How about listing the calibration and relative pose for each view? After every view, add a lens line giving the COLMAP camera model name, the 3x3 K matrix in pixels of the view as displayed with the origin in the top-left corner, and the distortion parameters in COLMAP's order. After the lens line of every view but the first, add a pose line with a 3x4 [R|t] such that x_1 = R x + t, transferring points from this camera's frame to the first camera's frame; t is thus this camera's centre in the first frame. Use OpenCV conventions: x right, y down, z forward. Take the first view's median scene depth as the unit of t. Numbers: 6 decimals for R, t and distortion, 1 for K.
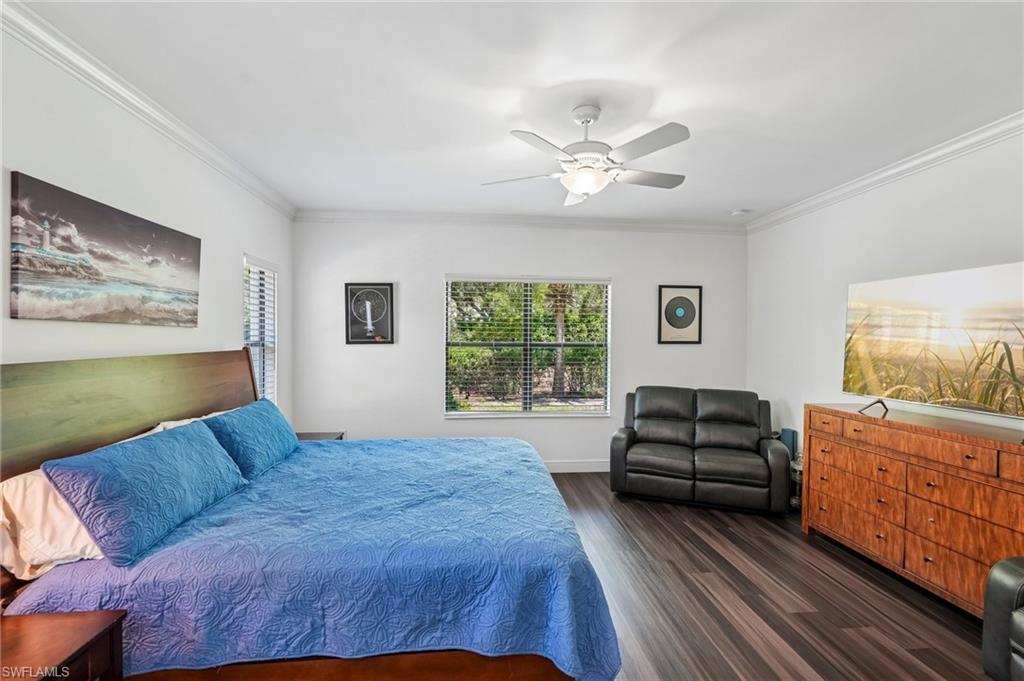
lens RADIAL K [[457.3, 0, 512.7], [0, 457.3, 339.5], [0, 0, 1]] dist [-0.010572, 0.006037]
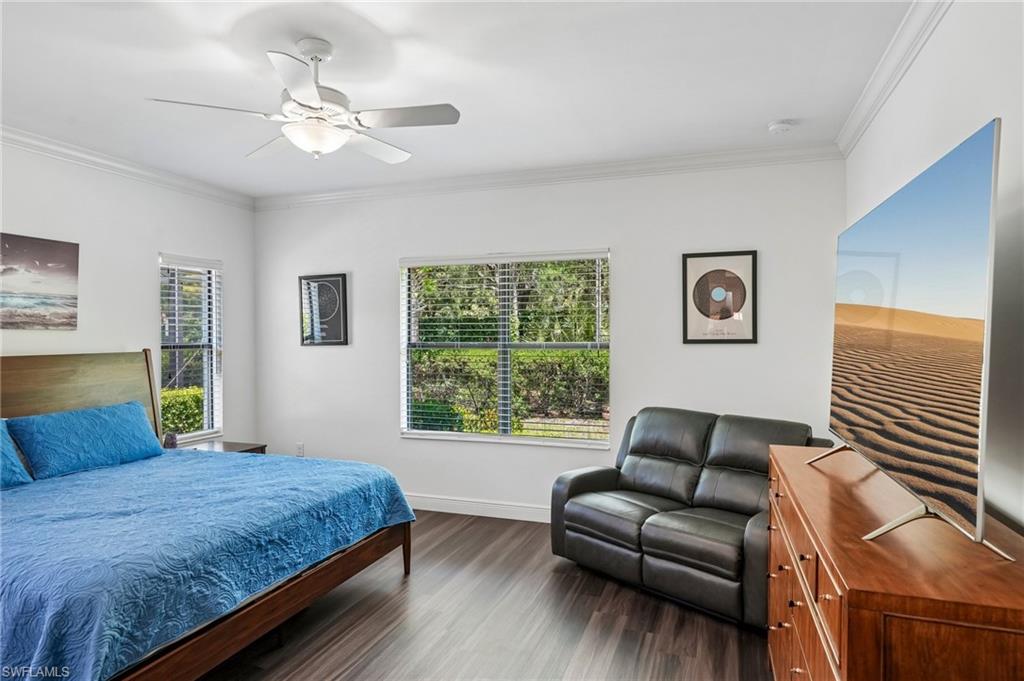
lens RADIAL K [[604.0, 0, 510.2], [0, 604.0, 337.1], [0, 0, 1]] dist [-0.000082, -0.001208]
pose [[0.904619, -0.009536, -0.426115, 0.607229], [0.008242, 0.999954, -0.004879, 0.003159], [0.426142, 0.000901, 0.904656, 0.142384]]
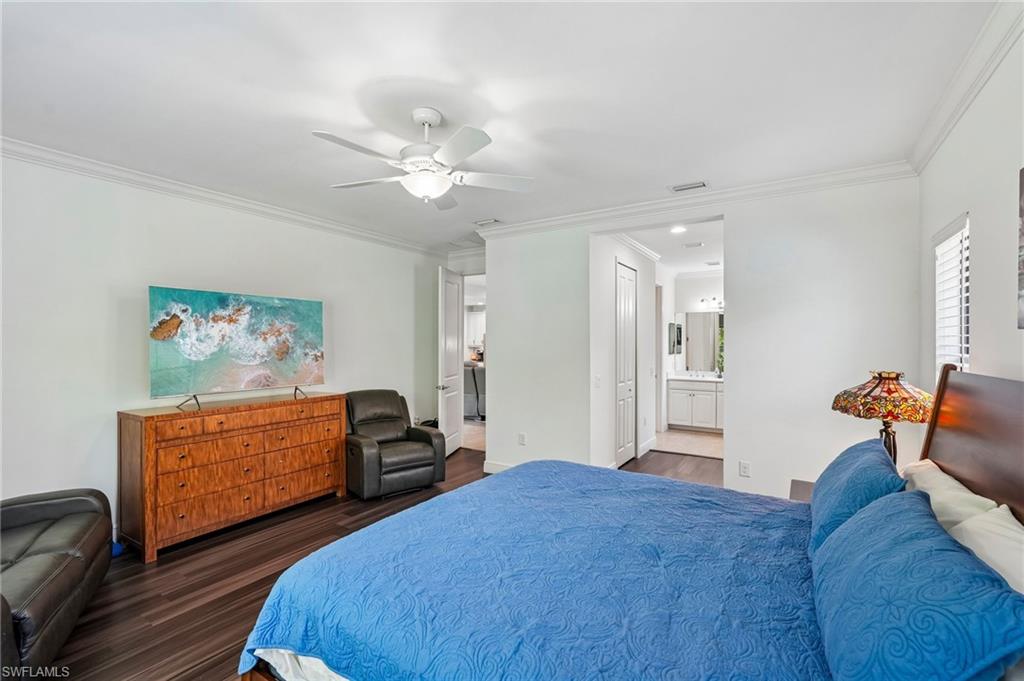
lens RADIAL K [[457.3, 0, 511.9], [0, 457.3, 340.9], [0, 0, 1]] dist [-0.010572, 0.006037]
pose [[-0.778606, -0.016574, 0.627294, -0.408259], [-0.008405, 0.999837, 0.015984, -0.022459], [-0.627457, 0.007173, -0.778618, 1.122840]]
